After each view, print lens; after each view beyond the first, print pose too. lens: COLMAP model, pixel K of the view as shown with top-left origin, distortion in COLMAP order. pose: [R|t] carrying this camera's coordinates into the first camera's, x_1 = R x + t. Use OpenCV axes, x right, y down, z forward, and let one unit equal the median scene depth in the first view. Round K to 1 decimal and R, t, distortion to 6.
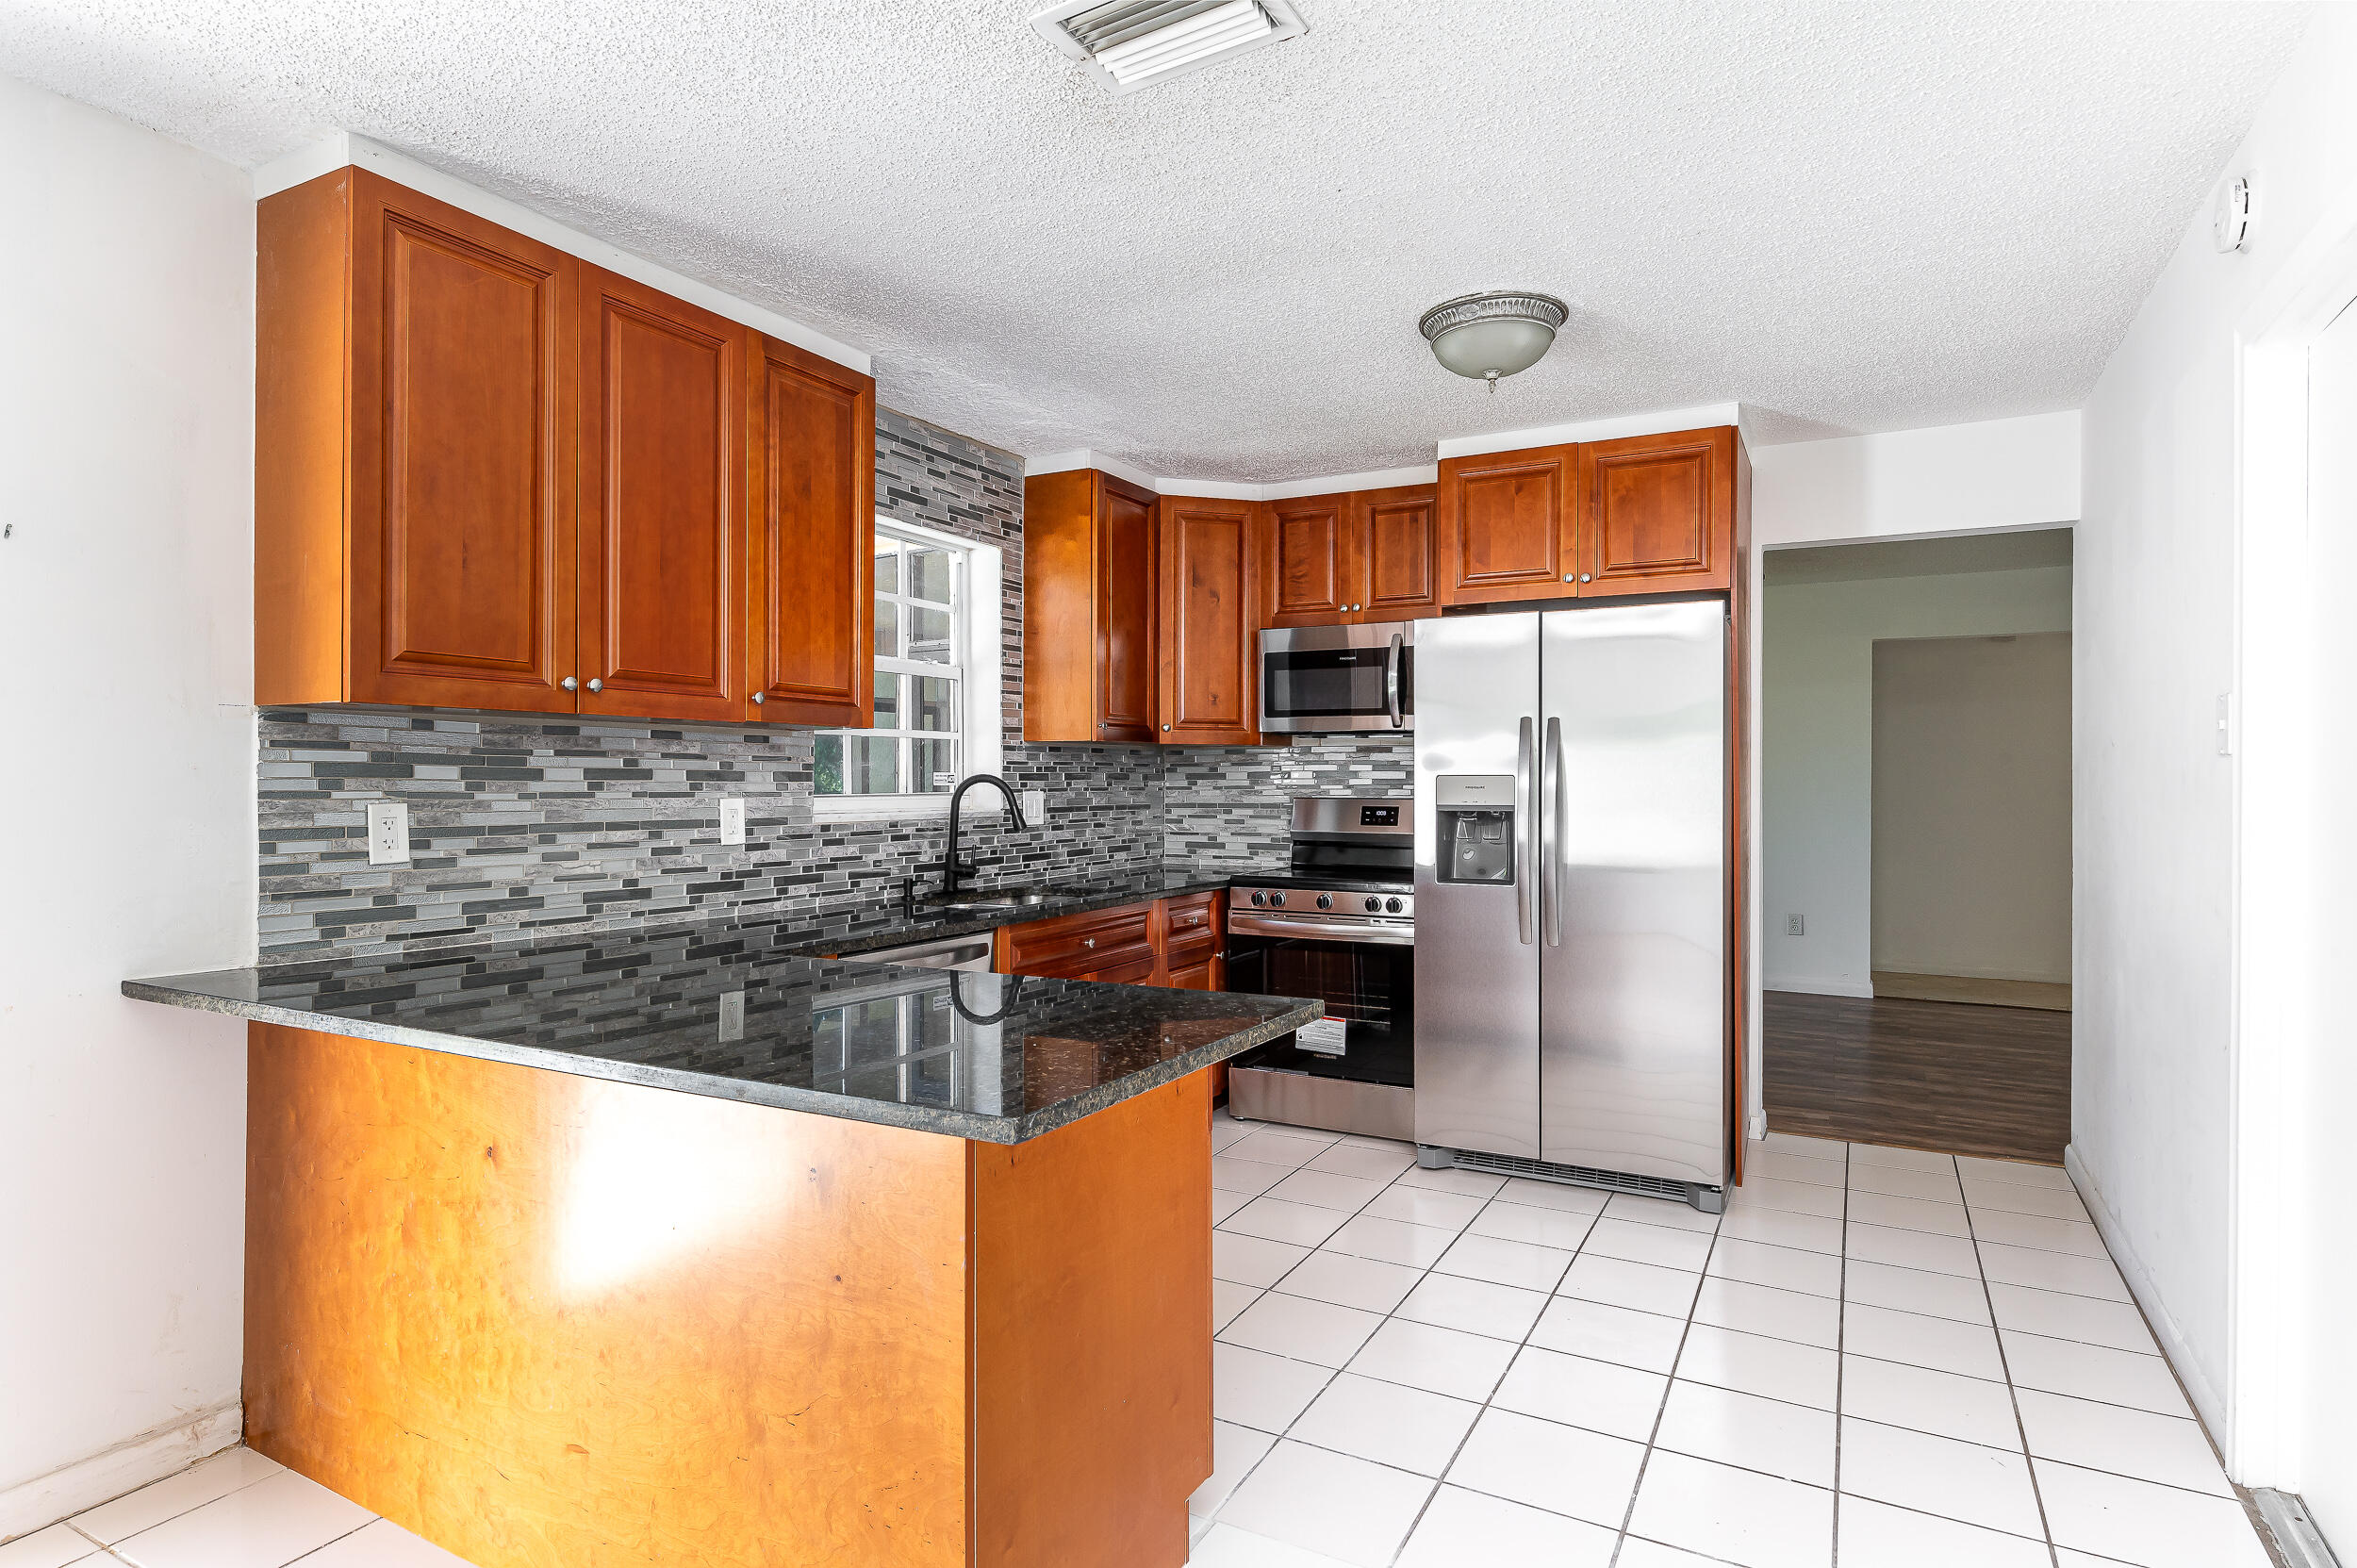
lens RADIAL K [[1244.3, 0, 1198.6], [0, 1244.3, 777.9], [0, 0, 1]] dist [-0.005822, -0.000600]
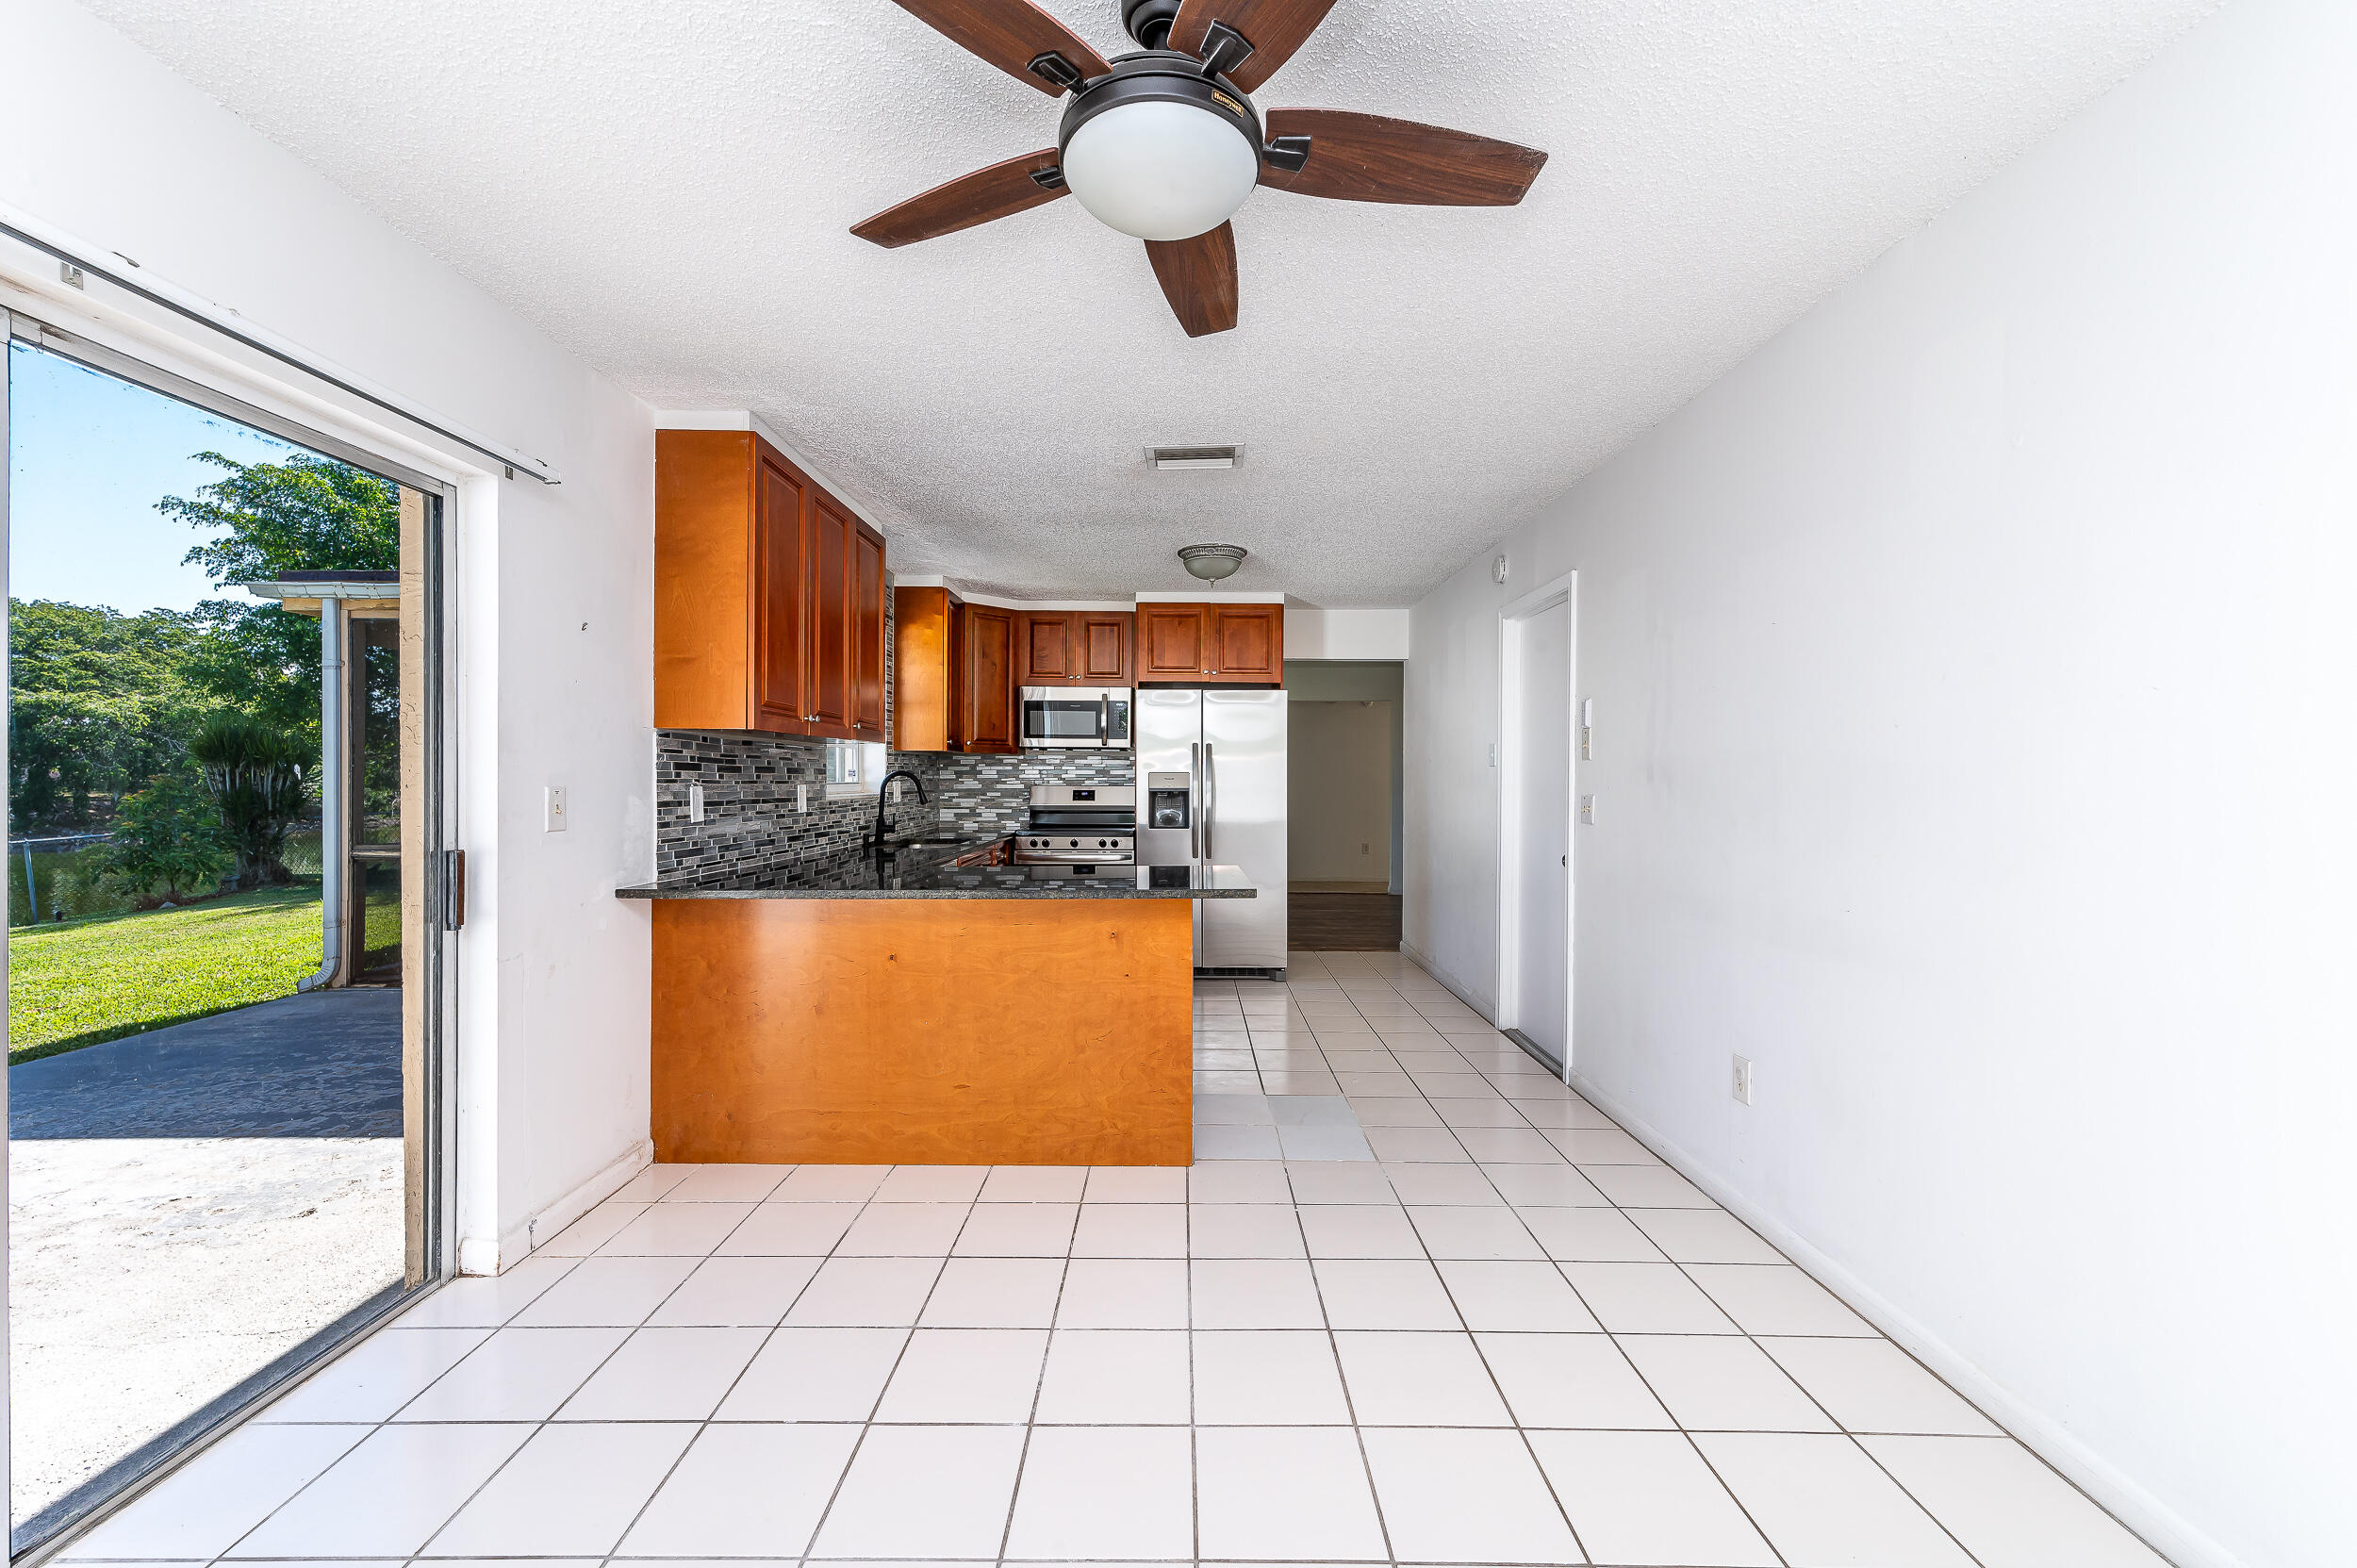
lens RADIAL K [[915.4, 0, 1183.4], [0, 915.4, 782.6], [0, 0, 1]] dist [0.009206, -0.000014]
pose [[0.883730, -0.000336, 0.467997, -0.391763], [-0.003403, 0.999969, 0.007145, 0.002876], [-0.467985, -0.007907, 0.883701, -0.246036]]
